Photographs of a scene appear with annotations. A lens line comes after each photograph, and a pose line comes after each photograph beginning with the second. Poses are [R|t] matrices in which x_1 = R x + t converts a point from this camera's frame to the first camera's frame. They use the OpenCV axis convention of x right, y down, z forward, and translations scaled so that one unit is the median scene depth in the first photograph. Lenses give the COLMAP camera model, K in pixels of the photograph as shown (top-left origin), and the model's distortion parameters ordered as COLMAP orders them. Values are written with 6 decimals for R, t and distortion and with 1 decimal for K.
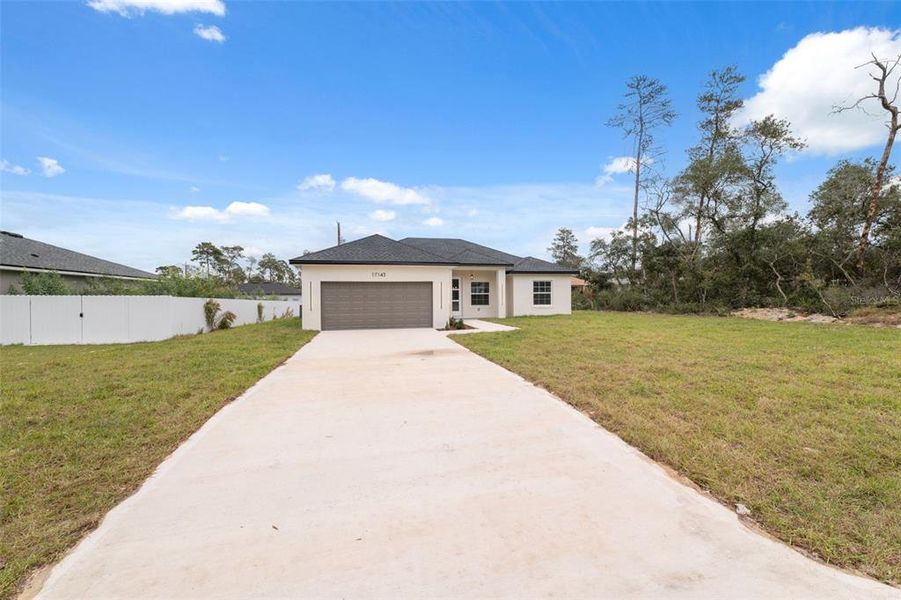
lens RADIAL K [[518.1, 0, 450.5], [0, 518.1, 300.0], [0, 0, 1]] dist [0.001525, 0.000279]
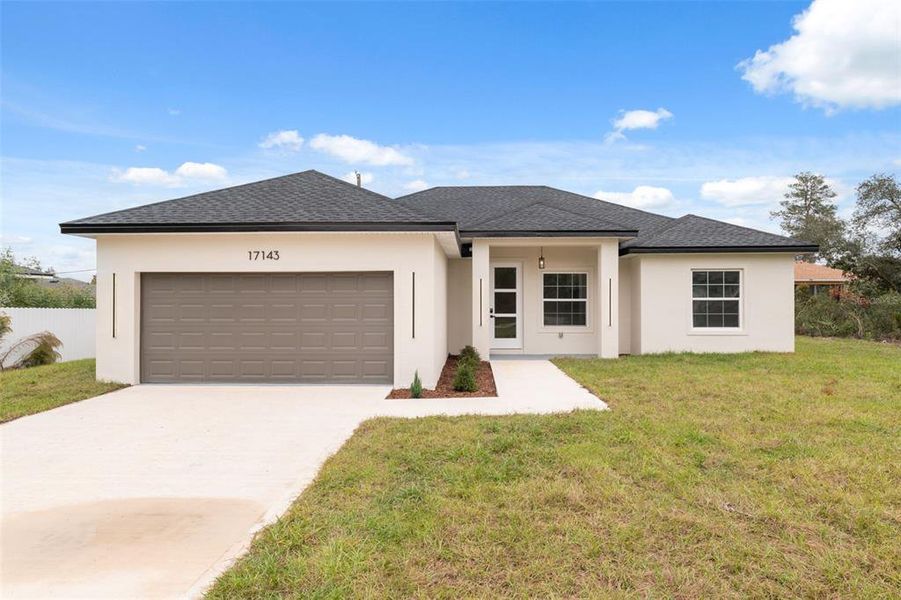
lens RADIAL K [[646.6, 0, 450.5], [0, 646.6, 300.0], [0, 0, 1]] dist [-0.004218, -0.002466]
pose [[0.948520, 0.005851, -0.316663, 0.139206], [-0.007433, 0.999965, -0.003788, -0.009277], [0.316629, 0.005946, 0.948531, 0.441554]]
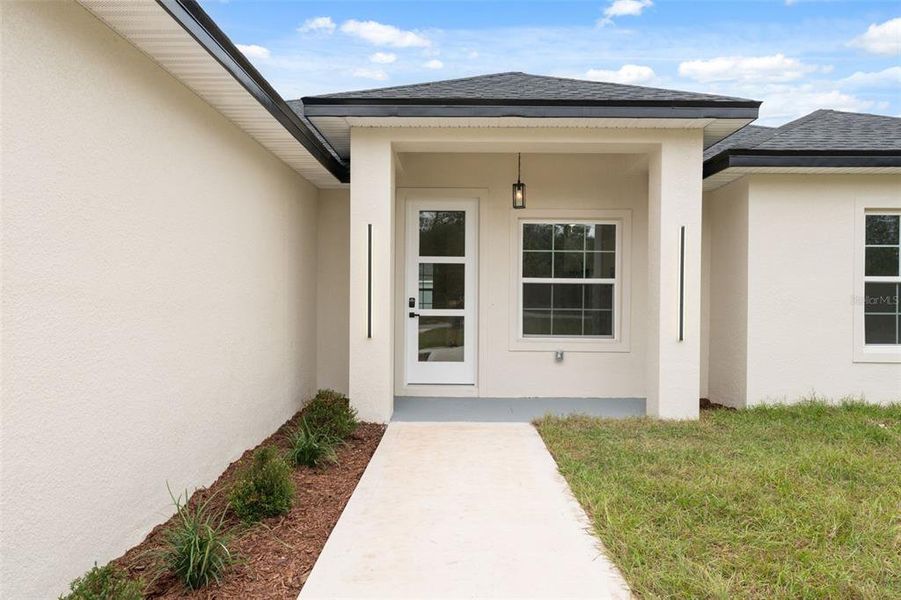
lens RADIAL K [[646.6, 0, 450.5], [0, 646.6, 300.0], [0, 0, 1]] dist [-0.004218, -0.002466]
pose [[0.956818, 0.016430, -0.290223, 0.086378], [-0.016177, 0.999864, 0.003271, -0.004510], [0.290237, 0.001565, 0.956954, 0.739641]]
